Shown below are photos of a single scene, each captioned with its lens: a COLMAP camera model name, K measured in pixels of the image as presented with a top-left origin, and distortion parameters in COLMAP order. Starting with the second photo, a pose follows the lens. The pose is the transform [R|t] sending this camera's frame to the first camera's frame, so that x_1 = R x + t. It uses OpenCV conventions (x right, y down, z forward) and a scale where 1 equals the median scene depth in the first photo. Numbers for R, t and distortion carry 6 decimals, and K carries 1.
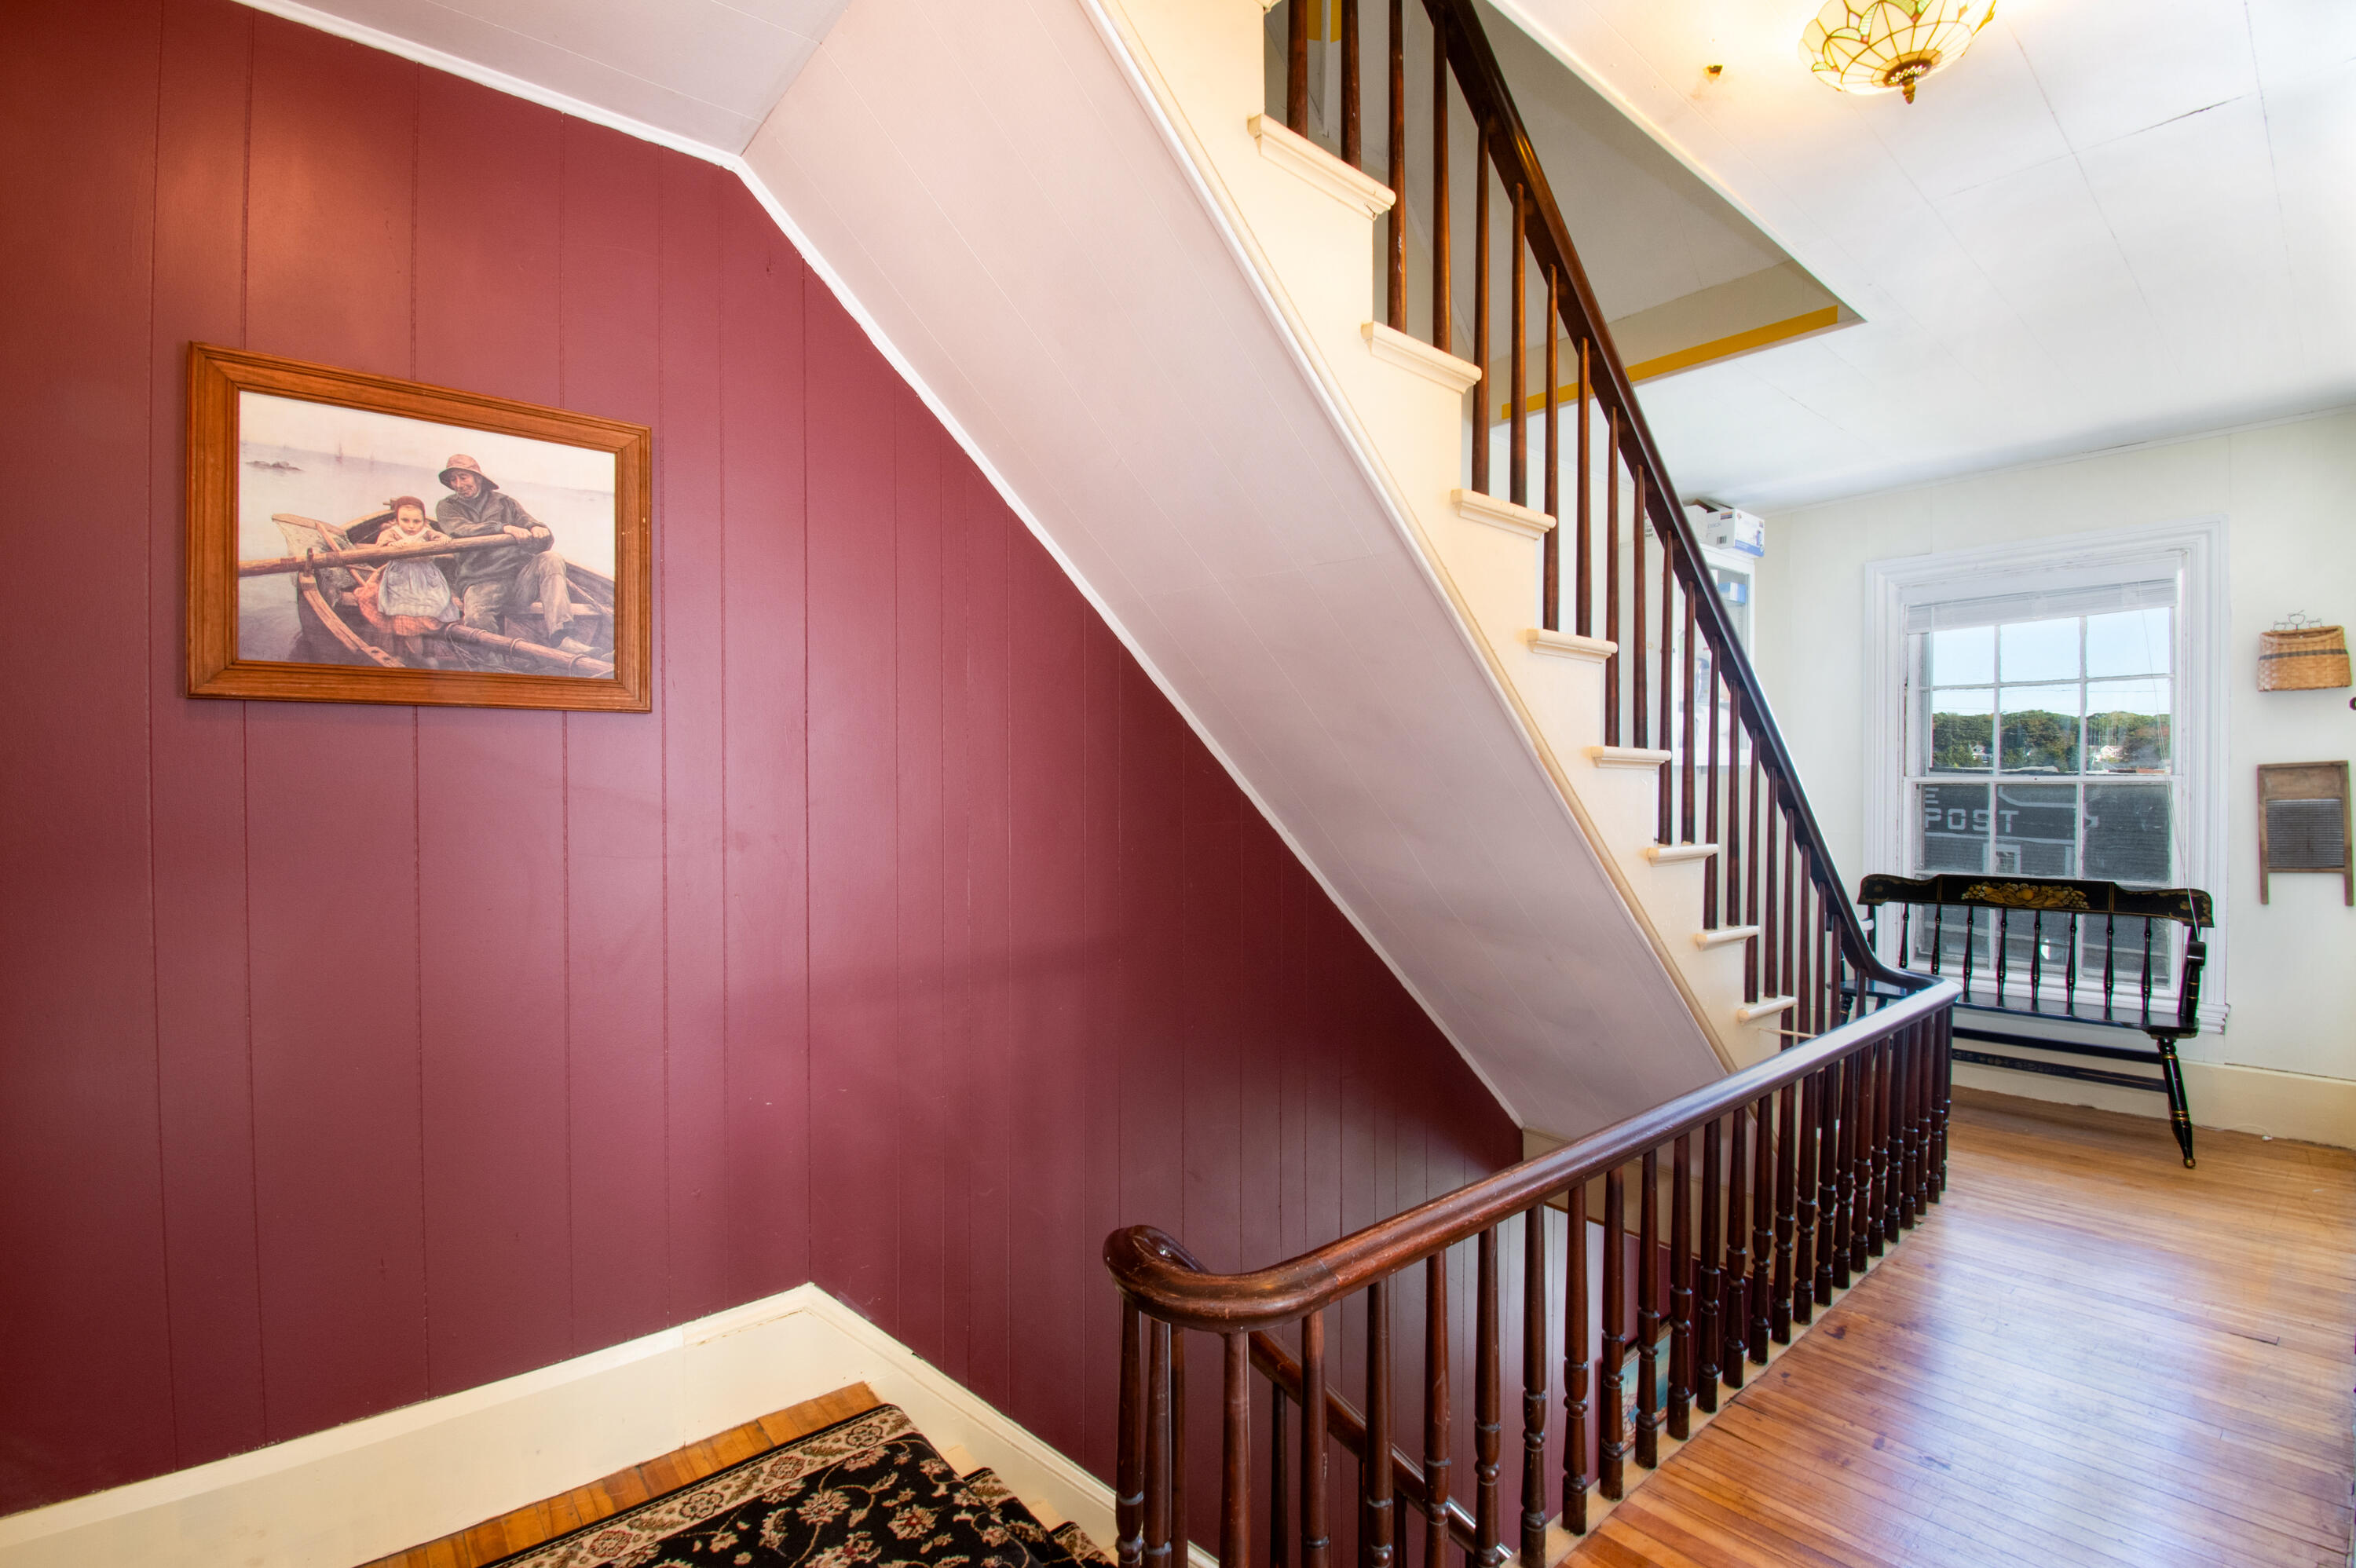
lens RADIAL K [[1030.8, 0, 1180.5], [0, 1030.8, 790.4], [0, 0, 1]] dist [-0.001051, -0.000237]
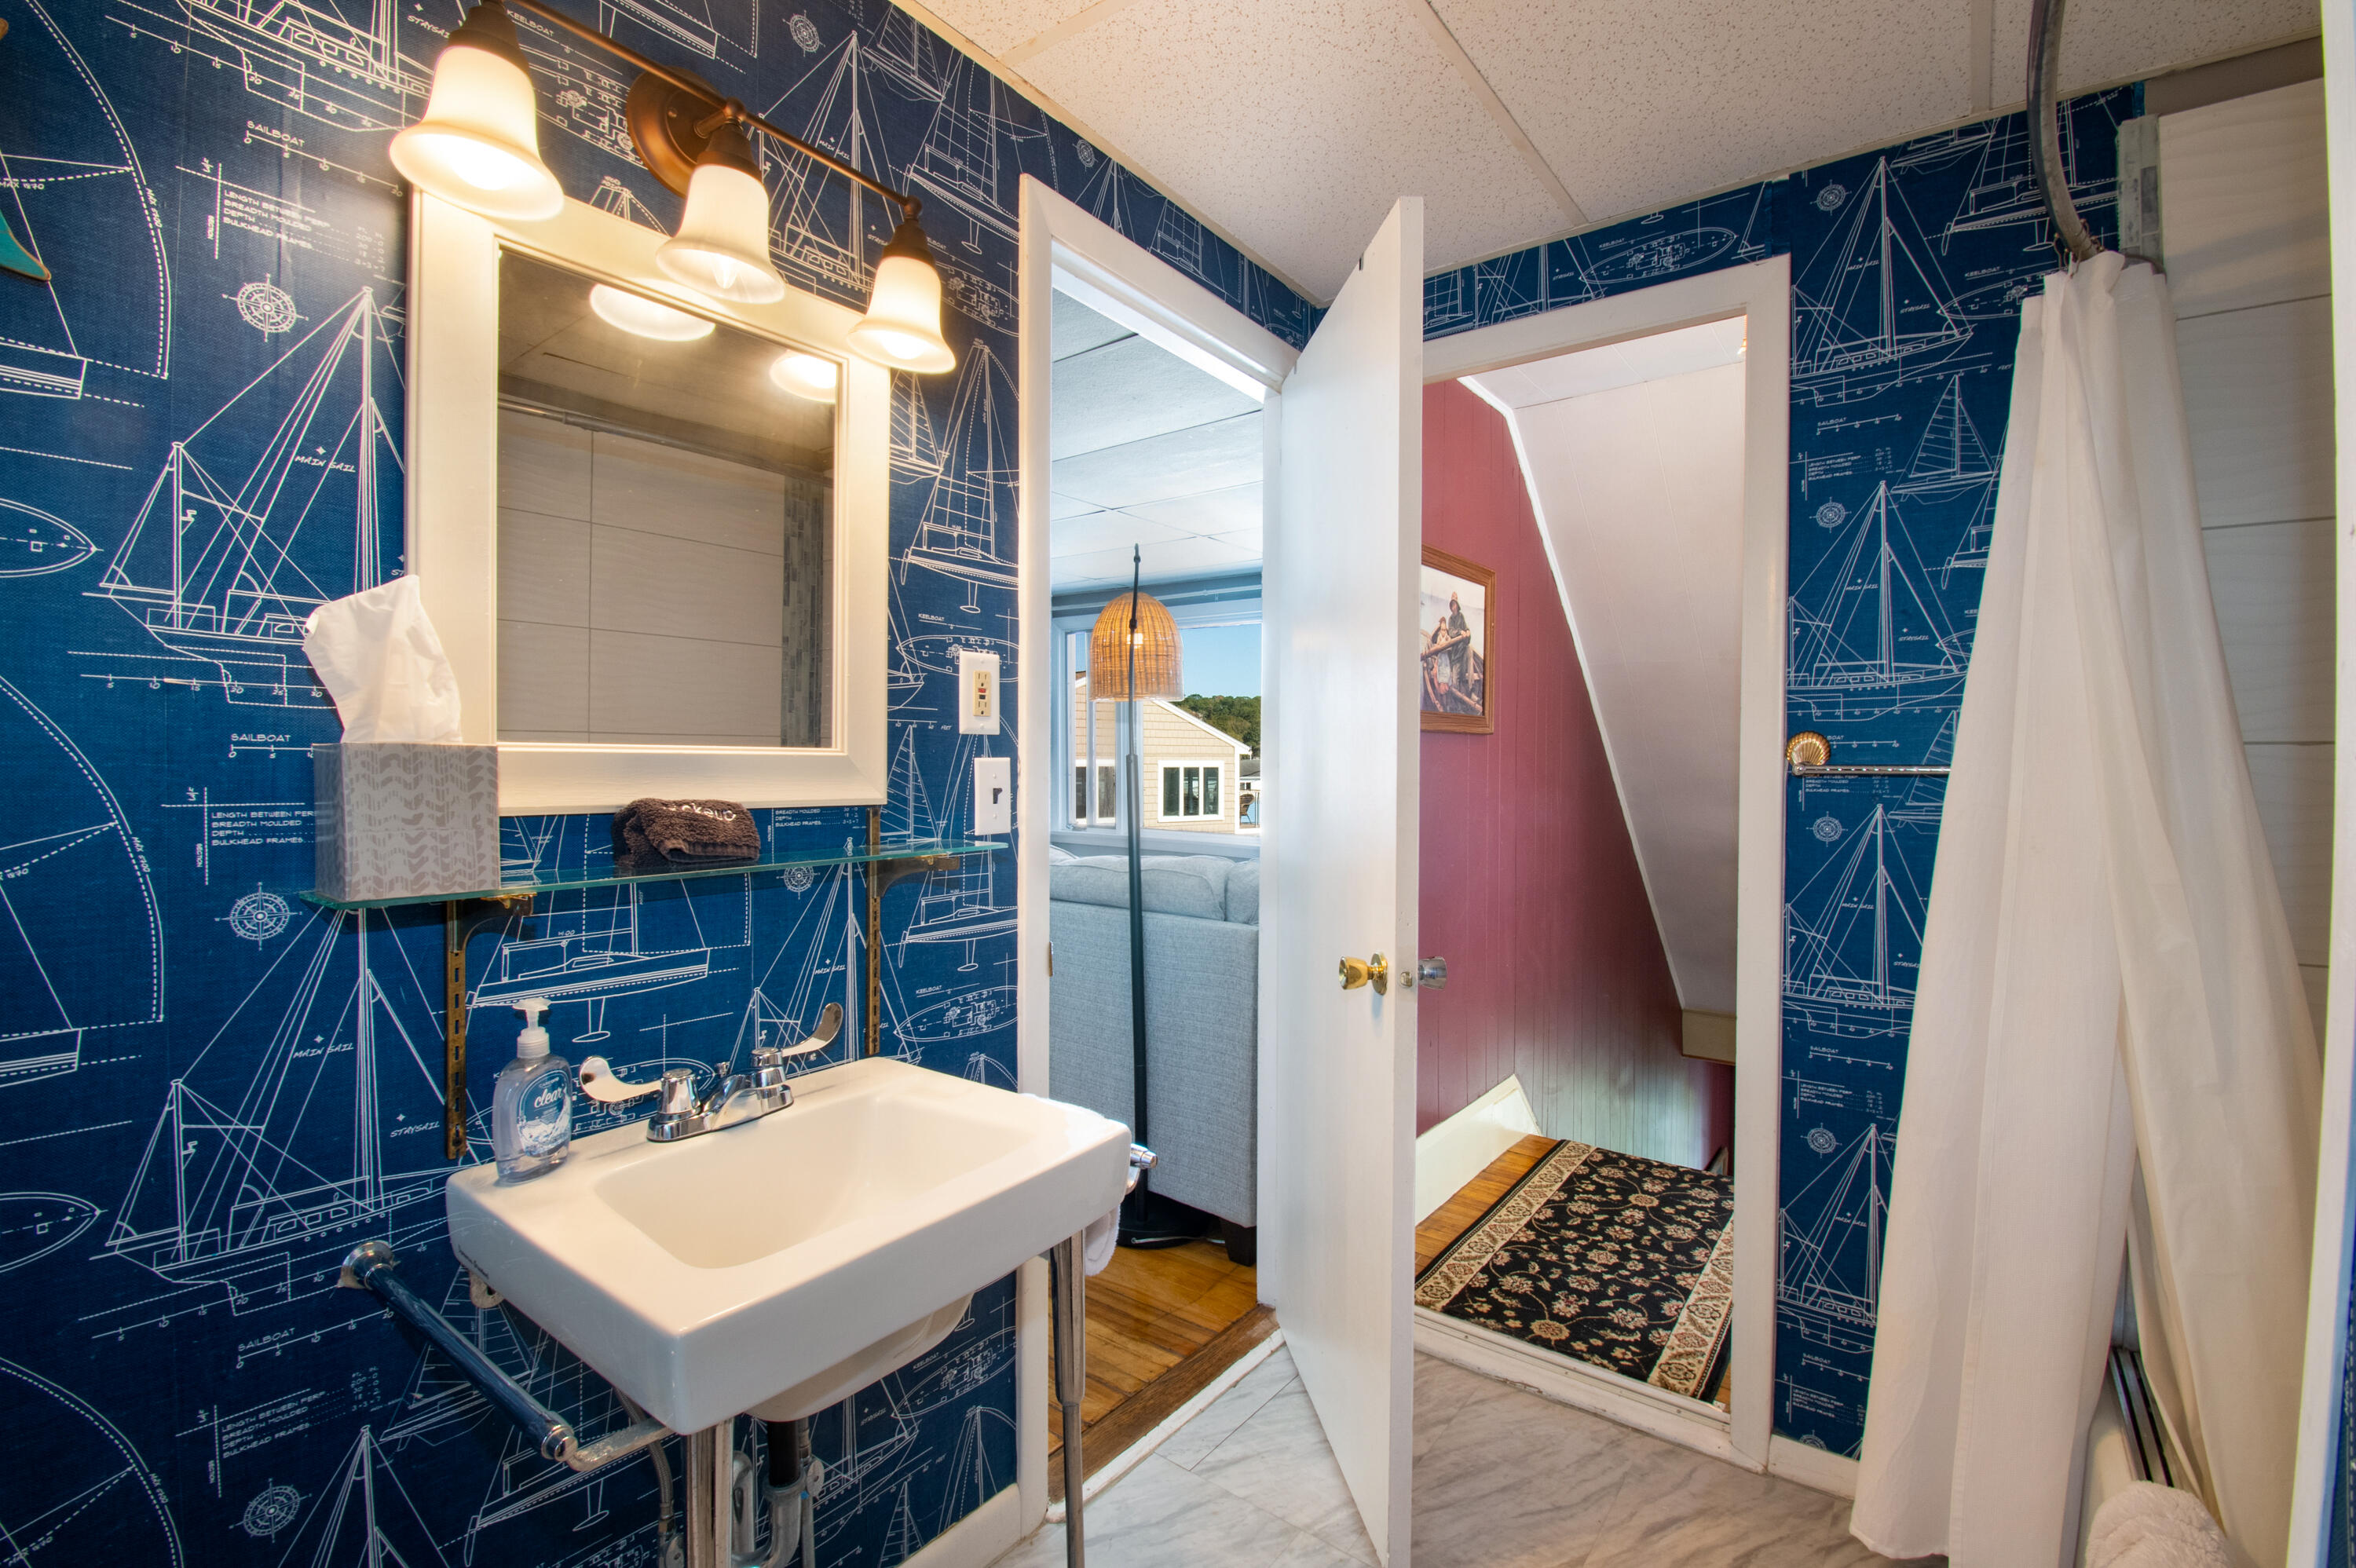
lens RADIAL K [[1030.8, 0, 1167.2], [0, 1030.8, 774.9], [0, 0, 1]] dist [-0.001051, -0.000237]
pose [[0.973004, -0.000522, 0.230790, -1.553095], [0.001925, 0.999981, -0.005852, 0.000078], [-0.230782, 0.006138, 0.972986, -0.607814]]
